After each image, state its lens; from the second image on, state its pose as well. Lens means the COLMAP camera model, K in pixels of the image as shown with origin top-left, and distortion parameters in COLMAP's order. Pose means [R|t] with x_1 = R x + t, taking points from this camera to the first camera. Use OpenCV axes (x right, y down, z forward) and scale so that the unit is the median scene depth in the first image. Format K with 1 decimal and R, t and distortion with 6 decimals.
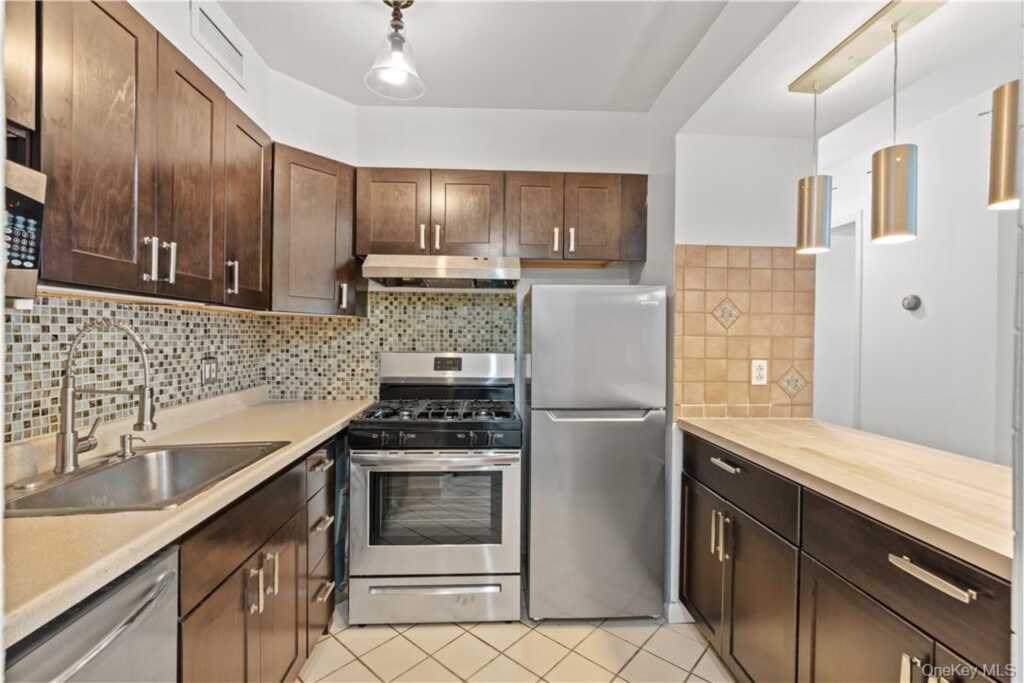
lens RADIAL K [[458.4, 0, 509.8], [0, 458.4, 342.0], [0, 0, 1]] dist [-0.009783, 0.000495]
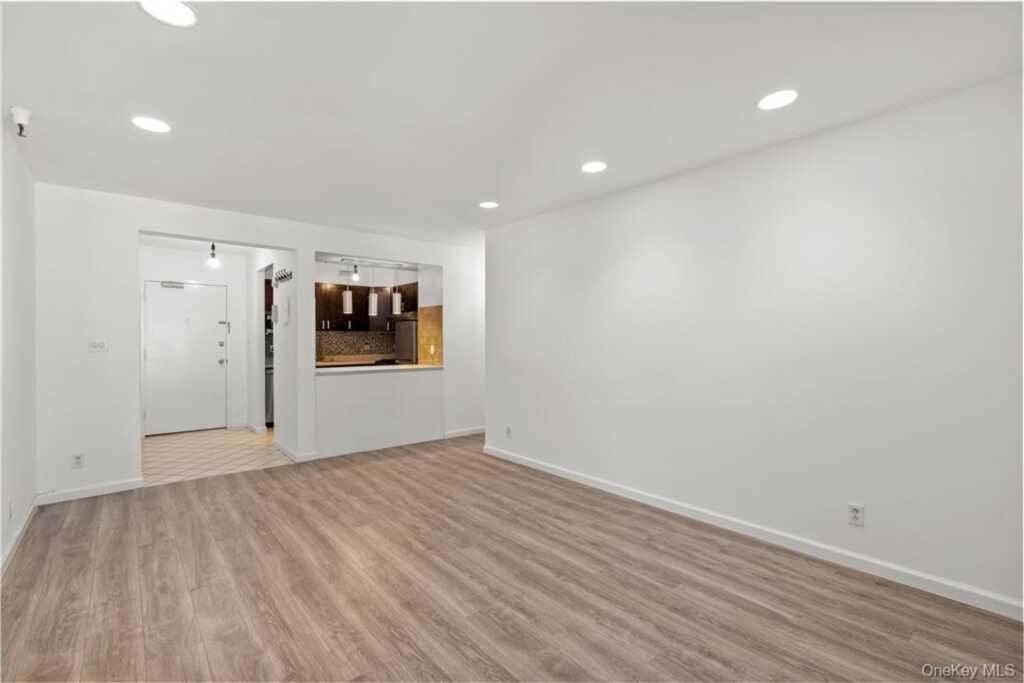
lens RADIAL K [[460.3, 0, 510.0], [0, 460.3, 338.7], [0, 0, 1]] dist [-0.009281, 0.001142]
pose [[0.601480, -0.007132, -0.798856, 3.178869], [-0.002192, 0.999942, -0.010578, 0.028217], [0.798885, 0.008114, 0.601429, -0.361299]]
